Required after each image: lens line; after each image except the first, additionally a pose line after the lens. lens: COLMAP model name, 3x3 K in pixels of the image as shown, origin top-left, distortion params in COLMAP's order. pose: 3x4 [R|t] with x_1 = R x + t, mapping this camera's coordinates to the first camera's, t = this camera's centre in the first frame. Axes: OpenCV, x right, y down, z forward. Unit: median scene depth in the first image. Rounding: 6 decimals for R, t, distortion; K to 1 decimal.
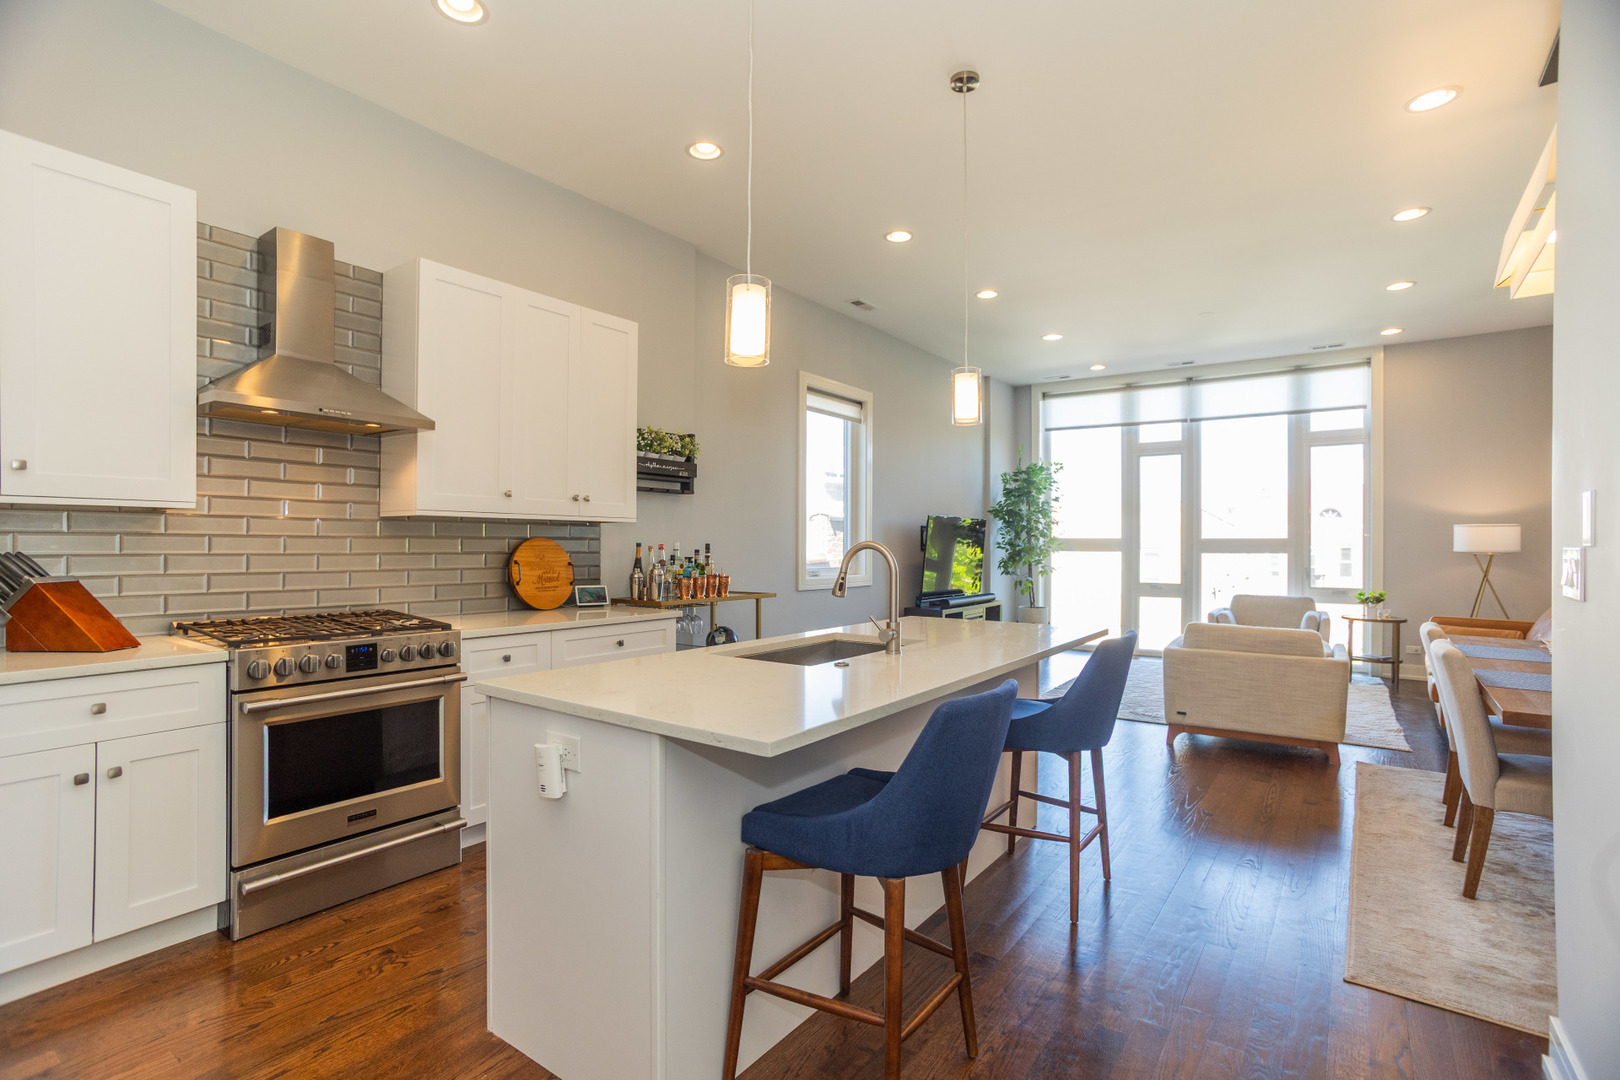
lens RADIAL K [[775.3, 0, 805.6], [0, 775.3, 544.1], [0, 0, 1]] dist [-0.079385, 0.051070]
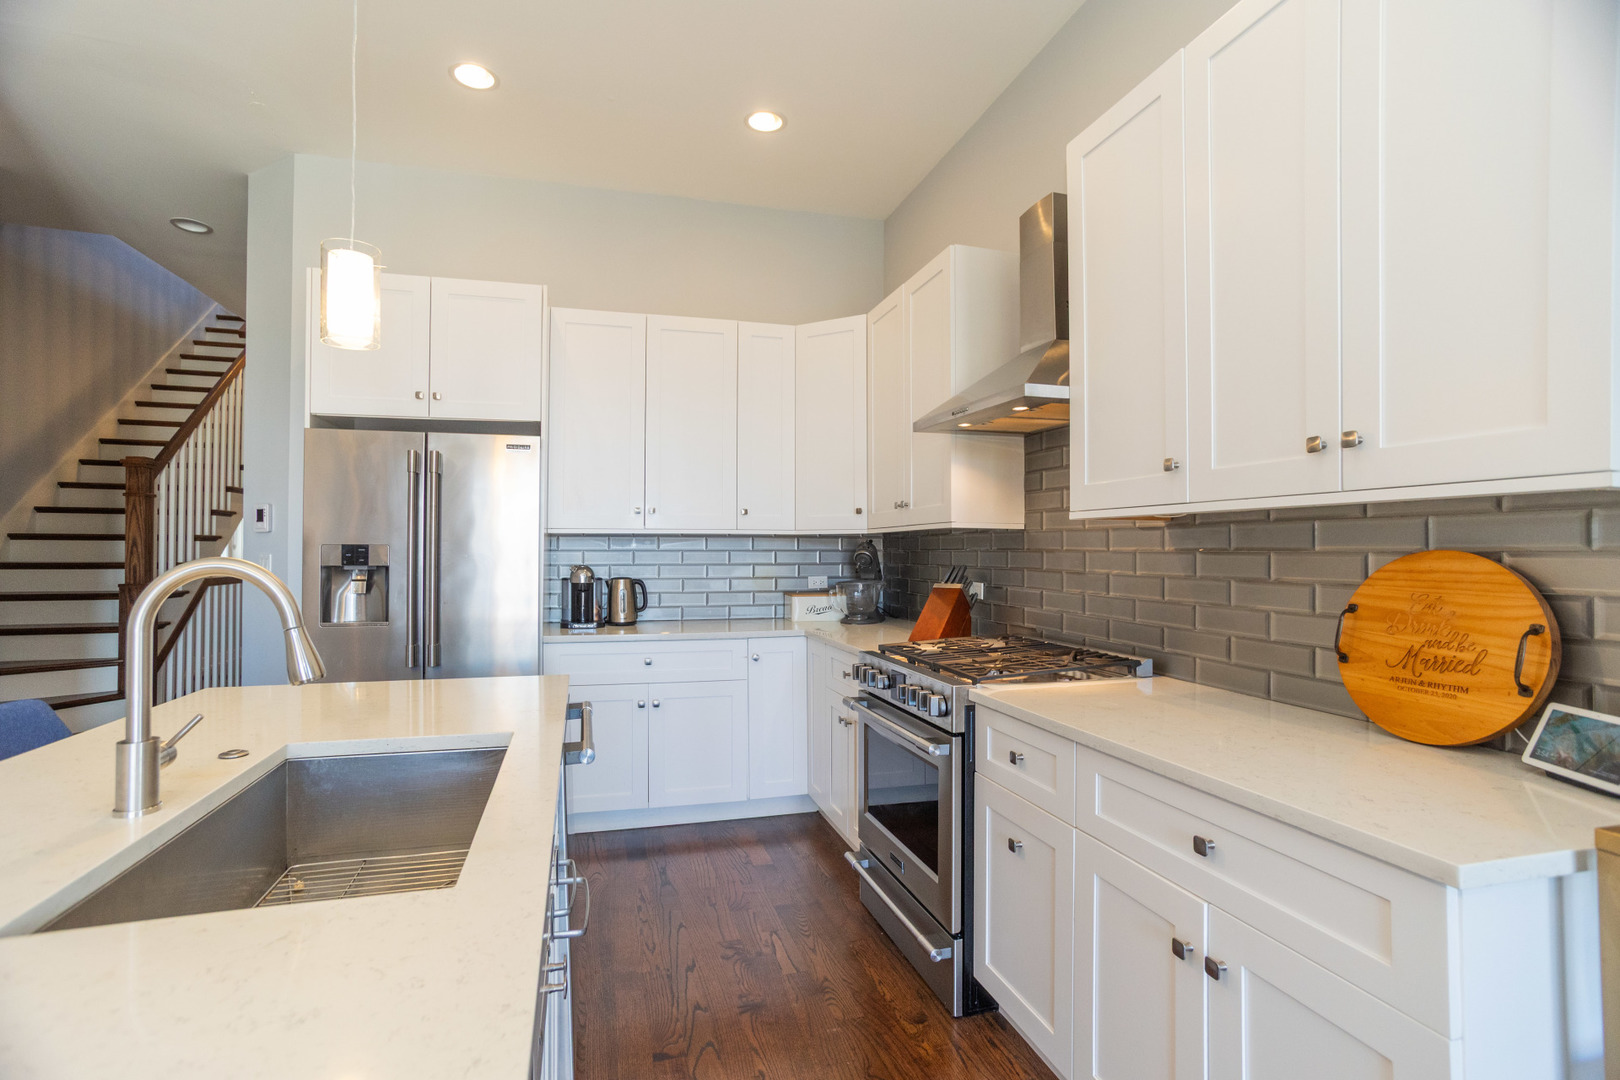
lens RADIAL K [[775.3, 0, 805.6], [0, 775.3, 544.1], [0, 0, 1]] dist [-0.079385, 0.051070]
pose [[-0.617328, -0.012424, -0.786608, 0.125786], [-0.004567, 0.999915, -0.012210, -0.005062], [0.786693, -0.003945, -0.617332, 0.903389]]
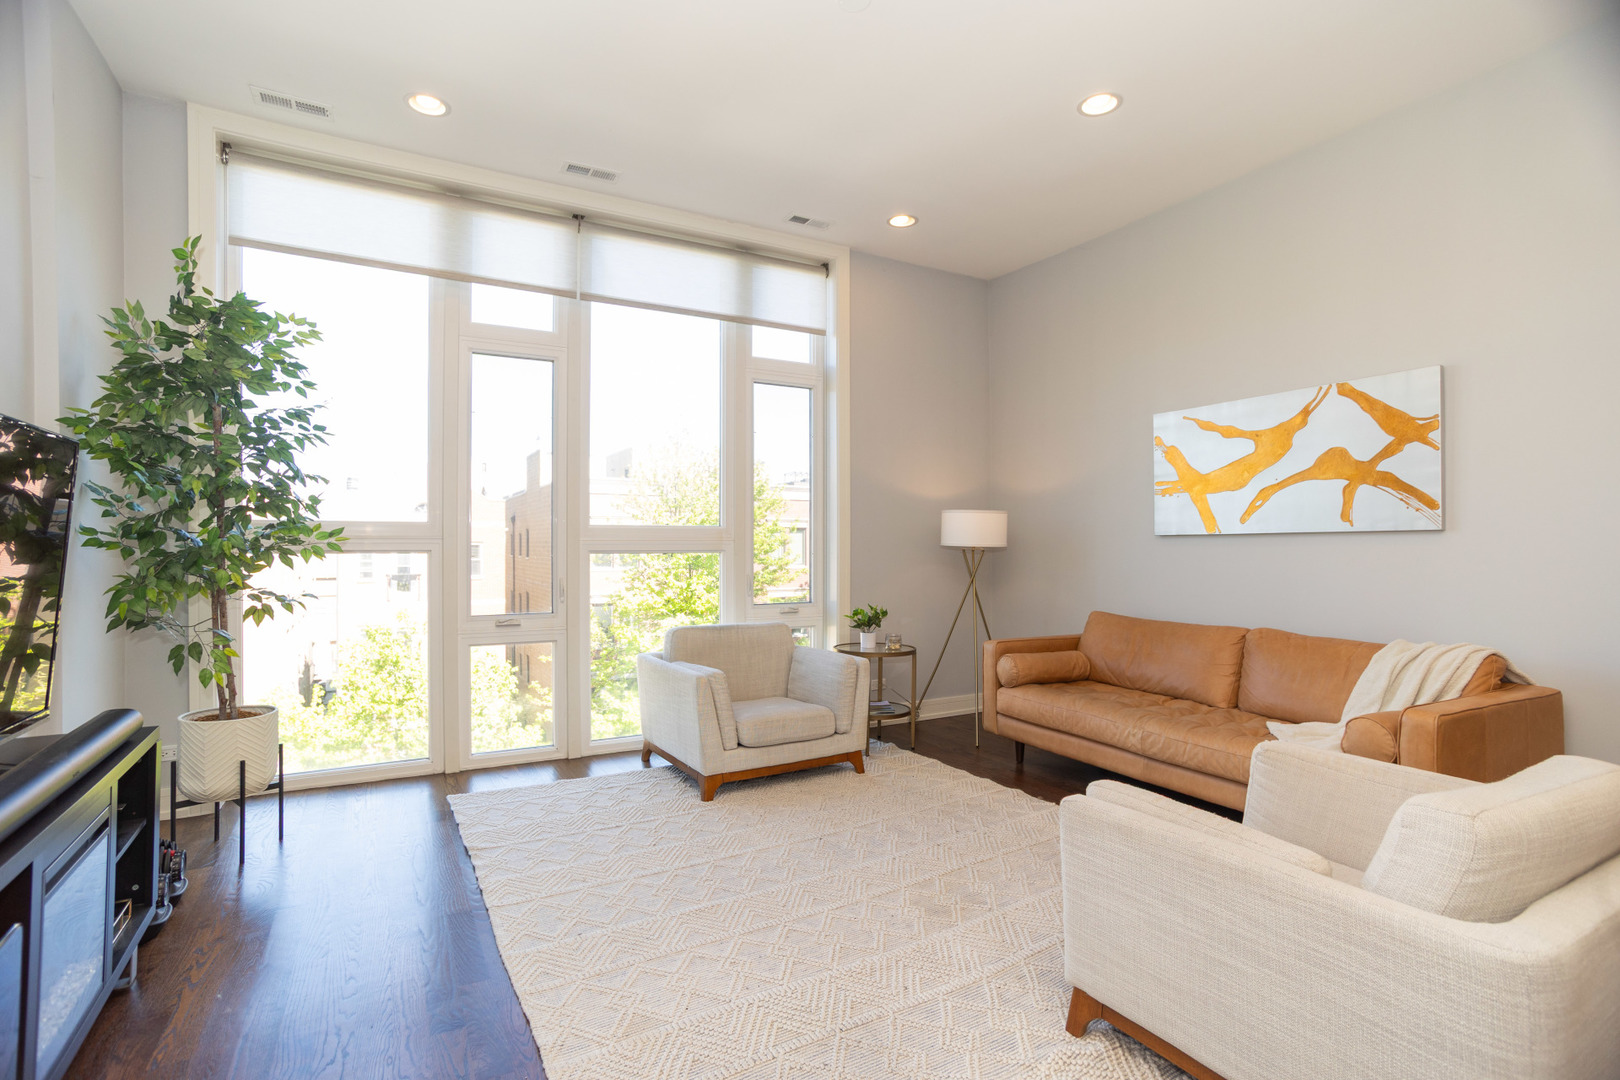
lens RADIAL K [[775.3, 0, 805.6], [0, 775.3, 544.1], [0, 0, 1]] dist [-0.079385, 0.051070]
pose [[0.409876, -0.003509, 0.912135, 0.181089], [0.001134, 0.999994, 0.003338, 0.007719], [-0.912141, -0.000334, 0.409877, 1.239092]]
